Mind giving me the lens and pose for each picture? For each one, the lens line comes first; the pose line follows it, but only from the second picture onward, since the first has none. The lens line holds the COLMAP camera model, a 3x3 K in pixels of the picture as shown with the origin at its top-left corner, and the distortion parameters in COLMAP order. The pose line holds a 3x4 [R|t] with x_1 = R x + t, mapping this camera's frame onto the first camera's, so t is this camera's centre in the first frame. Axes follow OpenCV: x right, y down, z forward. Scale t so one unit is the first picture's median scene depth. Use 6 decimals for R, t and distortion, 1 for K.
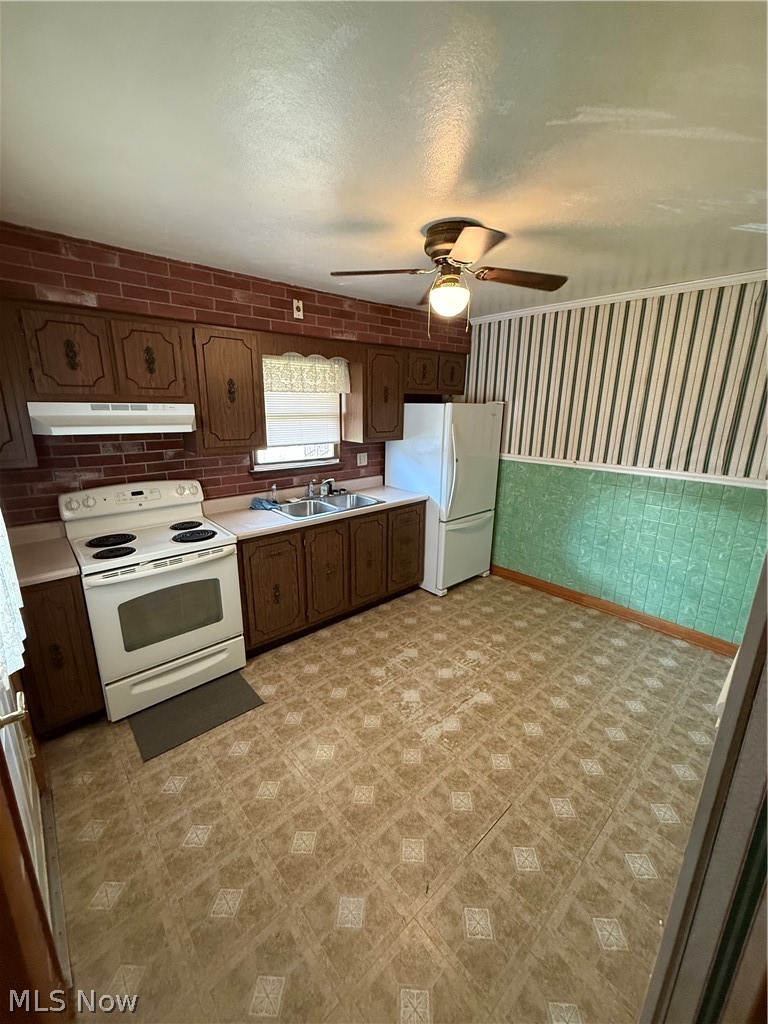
lens RADIAL K [[410.5, 0, 384.3], [0, 410.5, 508.0], [0, 0, 1]] dist [0.003636, -0.001339]
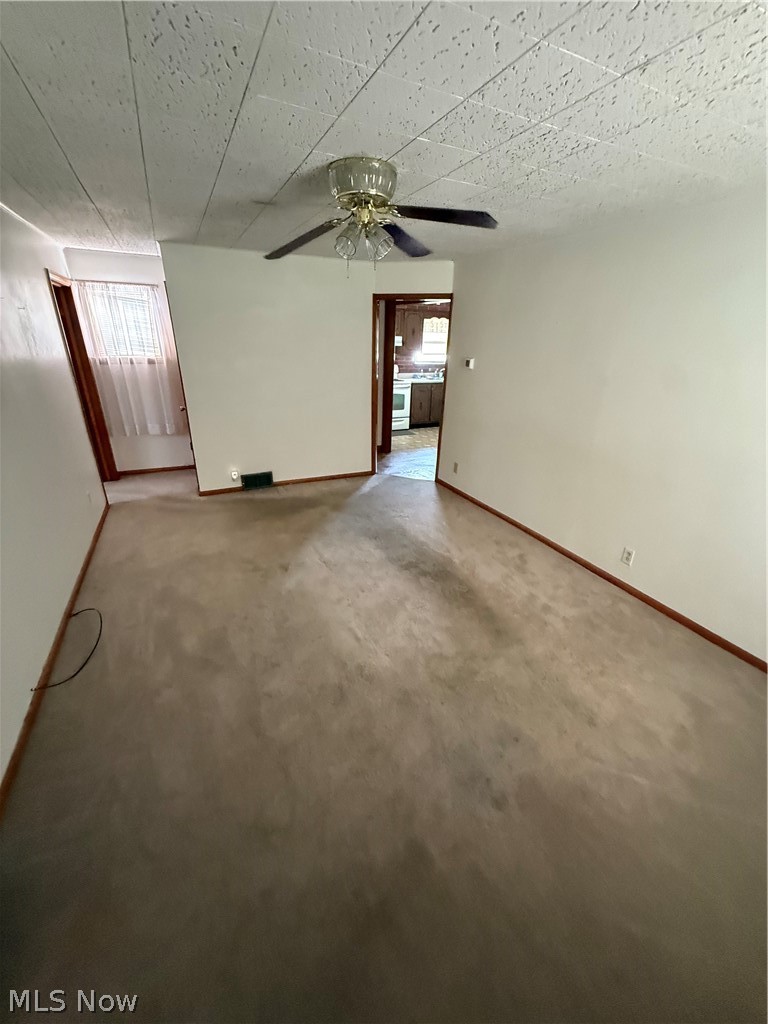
lens RADIAL K [[410.5, 0, 383.9], [0, 410.5, 514.7], [0, 0, 1]] dist [0.003636, -0.001339]
pose [[0.958375, 0.120258, -0.258951, 0.327731], [-0.079742, 0.983617, 0.161673, 0.513889], [0.274151, -0.134294, 0.952264, -1.921034]]
